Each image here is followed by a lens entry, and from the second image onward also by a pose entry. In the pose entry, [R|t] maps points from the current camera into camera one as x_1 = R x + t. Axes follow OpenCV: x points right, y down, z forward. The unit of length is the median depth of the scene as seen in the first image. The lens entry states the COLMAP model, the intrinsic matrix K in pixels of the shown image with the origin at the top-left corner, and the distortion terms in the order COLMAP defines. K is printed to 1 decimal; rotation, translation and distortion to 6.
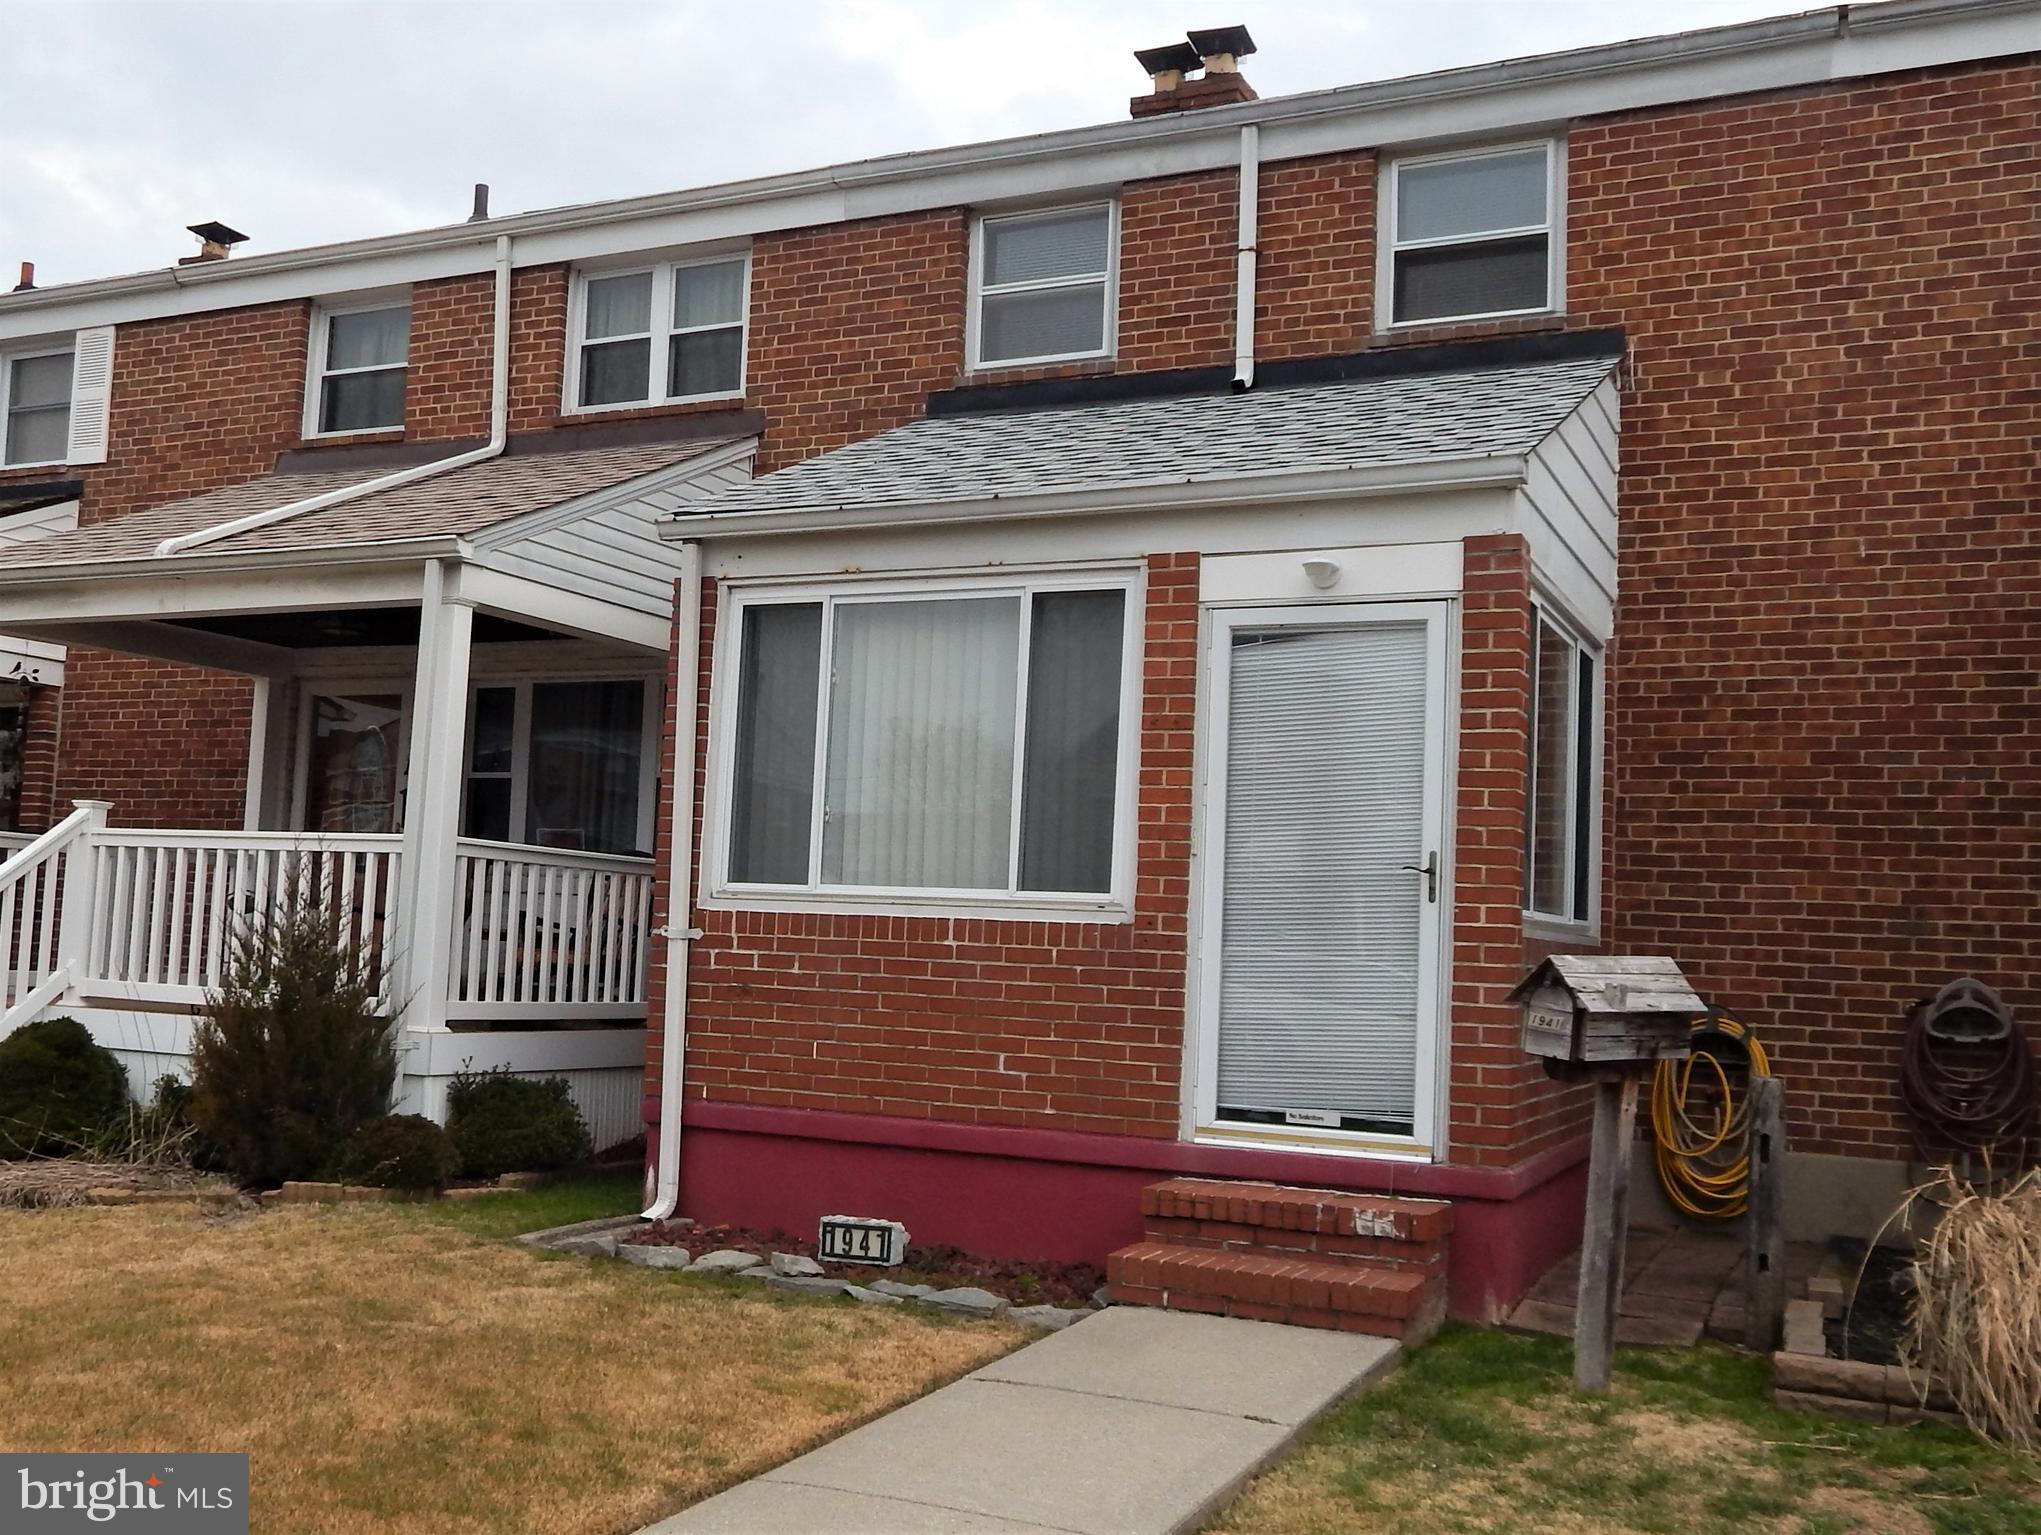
lens RADIAL K [[1941.8, 0, 1020.6], [0, 1941.8, 812.7], [0, 0, 1]] dist [0.003724, -0.022488]
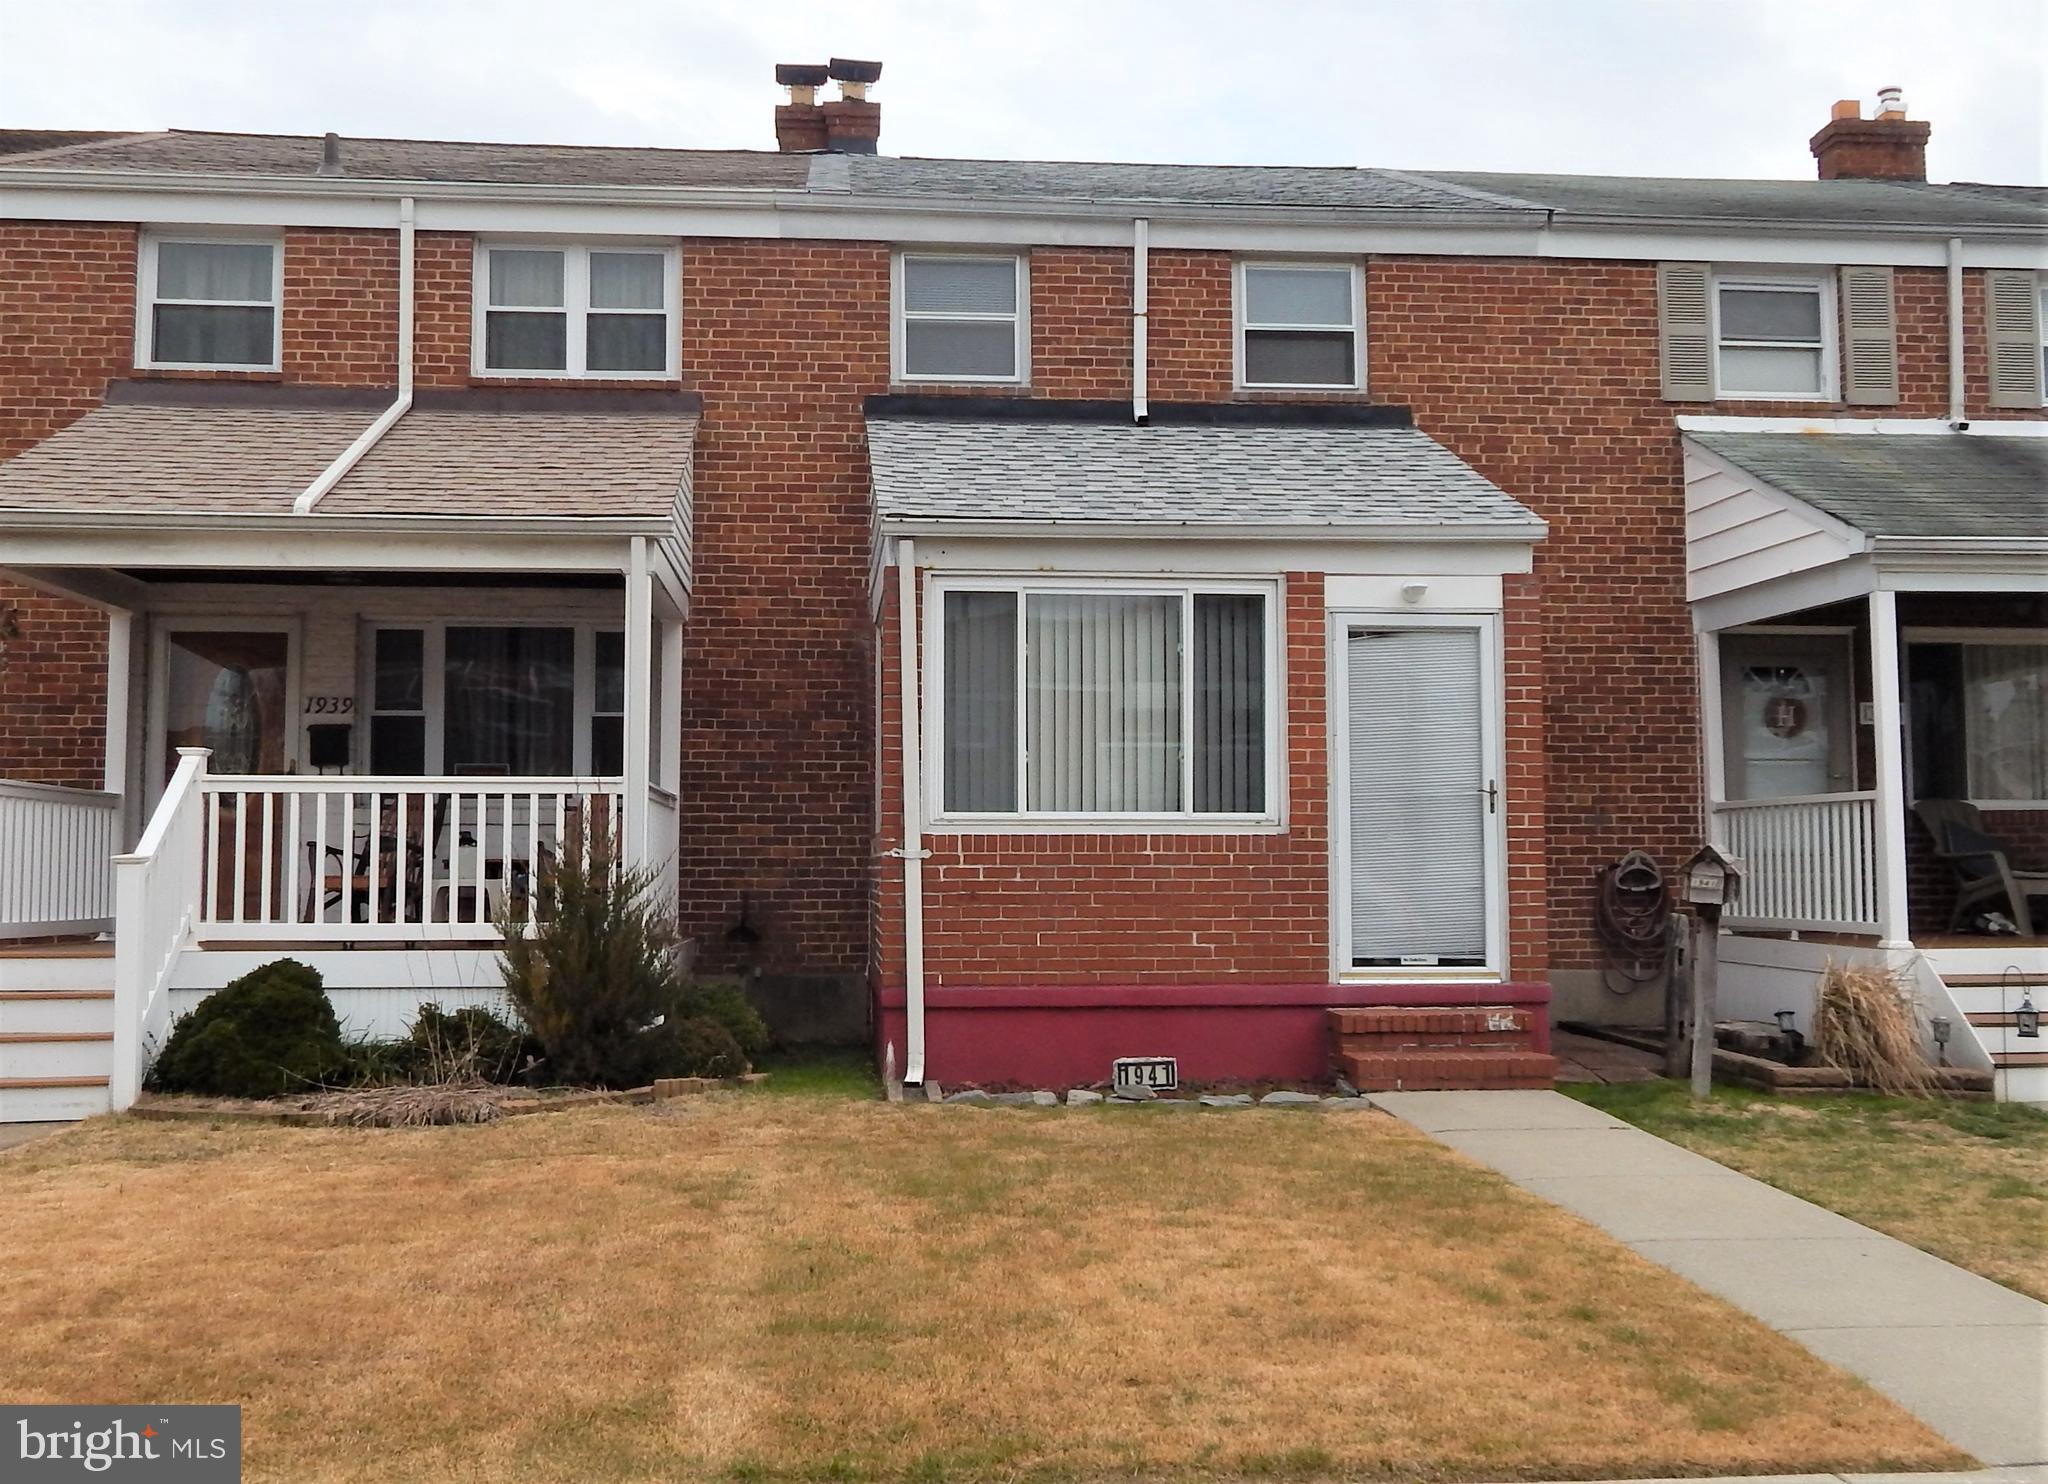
lens RADIAL K [[1962.4, 0, 1024.0], [0, 1962.4, 742.0], [0, 0, 1]] dist [-0.006399, -0.011204]
pose [[0.861347, -0.010184, 0.507915, -0.715696], [0.001432, 0.999844, 0.017619, -0.030225], [-0.508015, -0.014449, 0.861227, -0.112934]]
